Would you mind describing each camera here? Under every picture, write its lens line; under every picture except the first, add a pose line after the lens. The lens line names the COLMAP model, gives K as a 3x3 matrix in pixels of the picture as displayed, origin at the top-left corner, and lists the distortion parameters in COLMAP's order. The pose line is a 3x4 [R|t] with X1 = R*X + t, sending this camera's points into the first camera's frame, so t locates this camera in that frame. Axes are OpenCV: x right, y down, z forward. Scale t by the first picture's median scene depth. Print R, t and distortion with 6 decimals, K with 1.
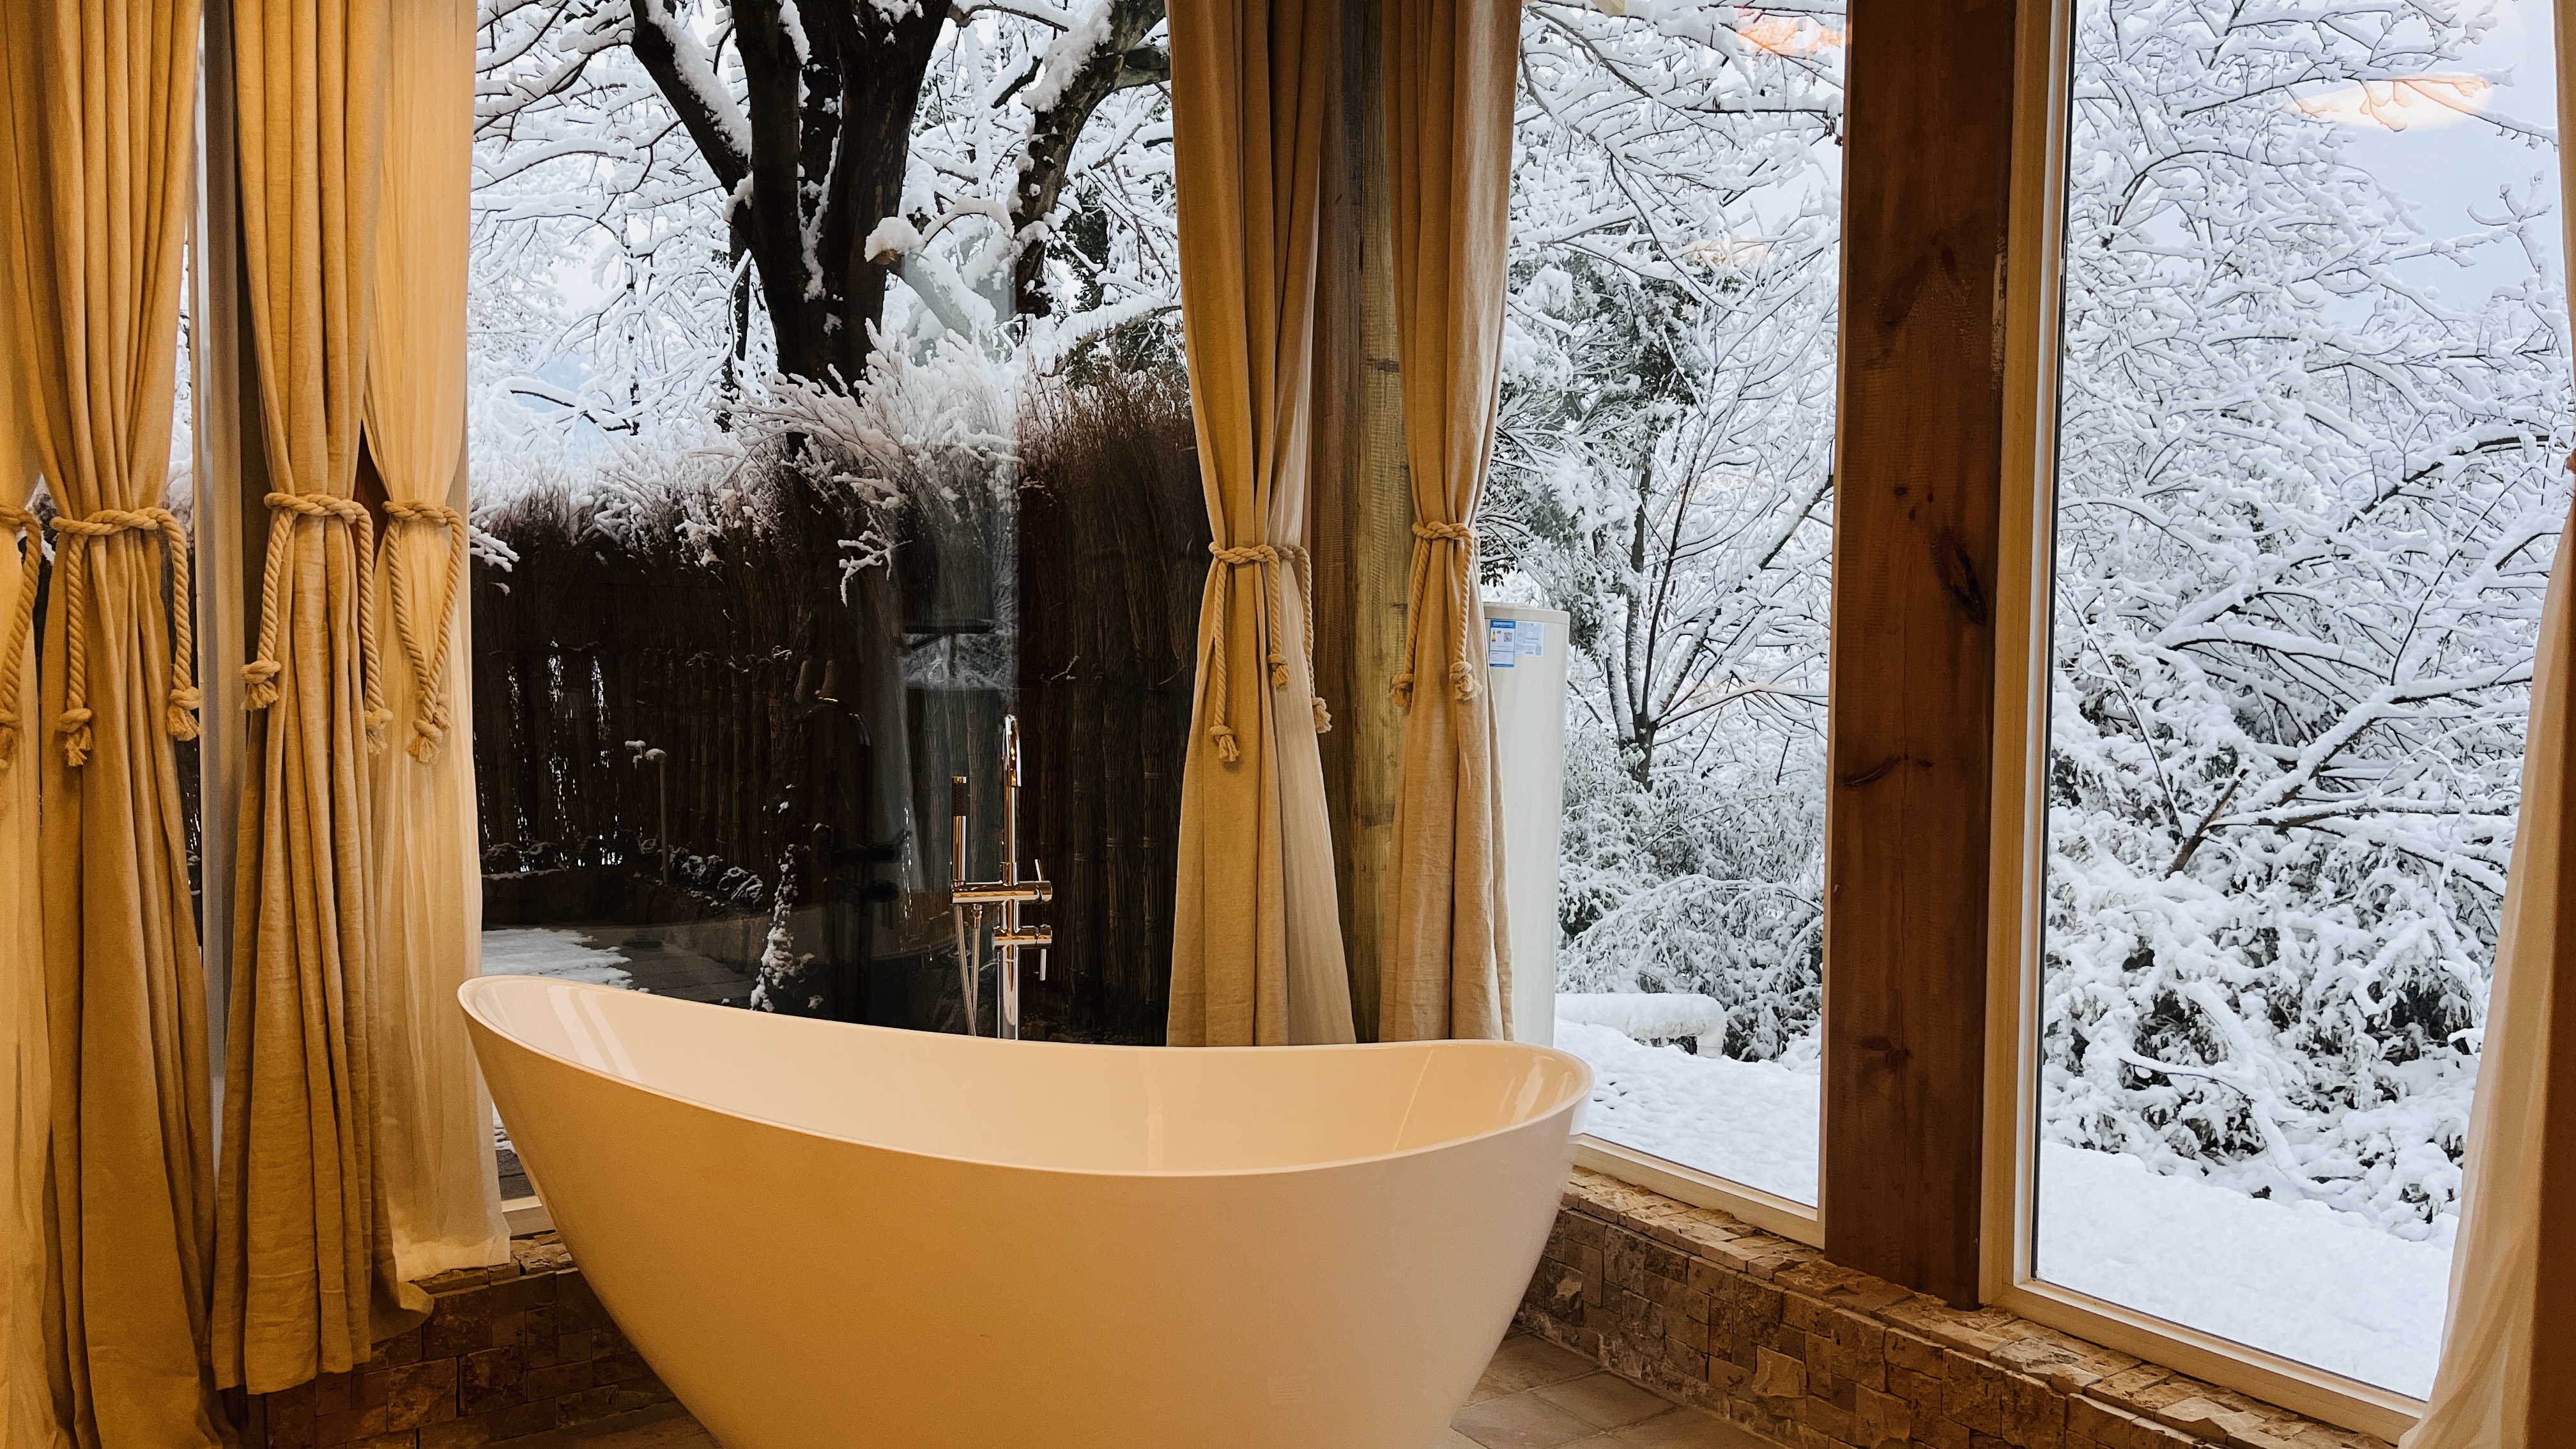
lens RADIAL K [[1988.8, 0, 1286.5], [0, 1988.8, 726.1], [0, 0, 1]] dist [0.052812, -0.023054]
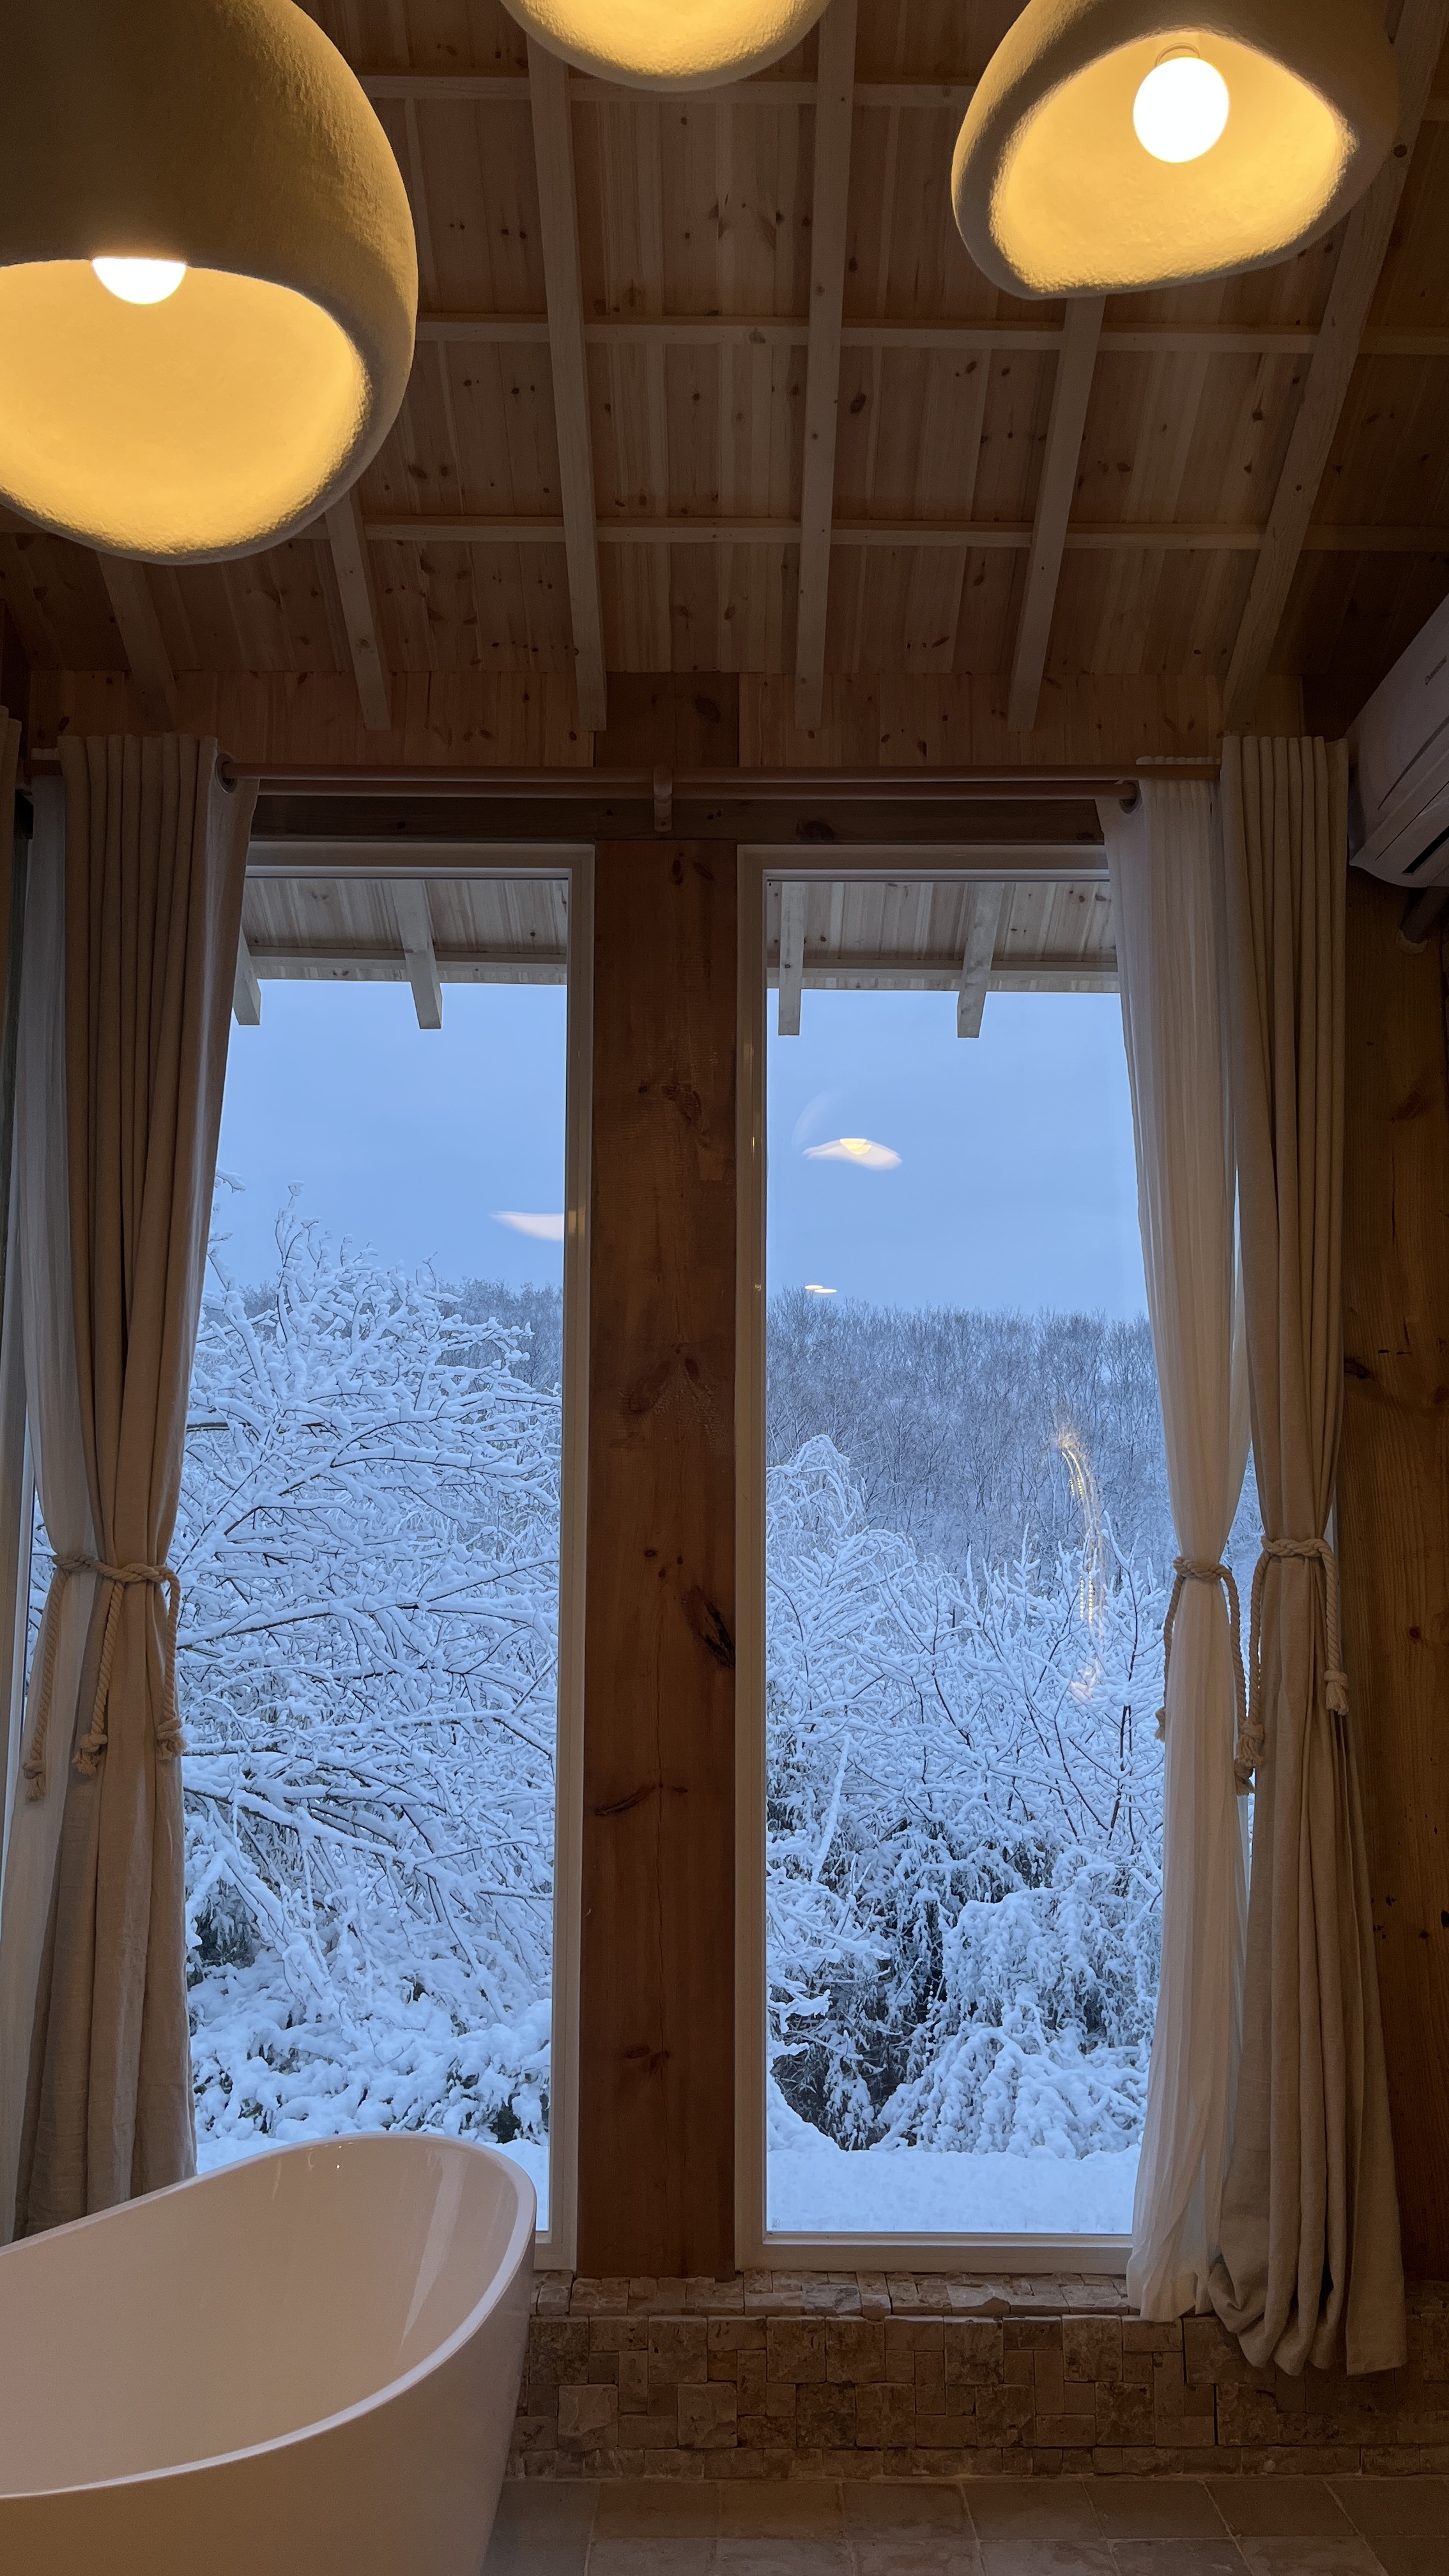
lens RADIAL K [[1988.8, 0, 723.6], [0, 1988.8, 1290.5], [0, 0, 1]] dist [0.052812, -0.023054]
pose [[0.554087, 0.103823, 0.825959, -0.655059], [0.040545, 0.987649, -0.151346, -0.091206], [-0.831471, 0.117347, 0.543034, 0.306688]]
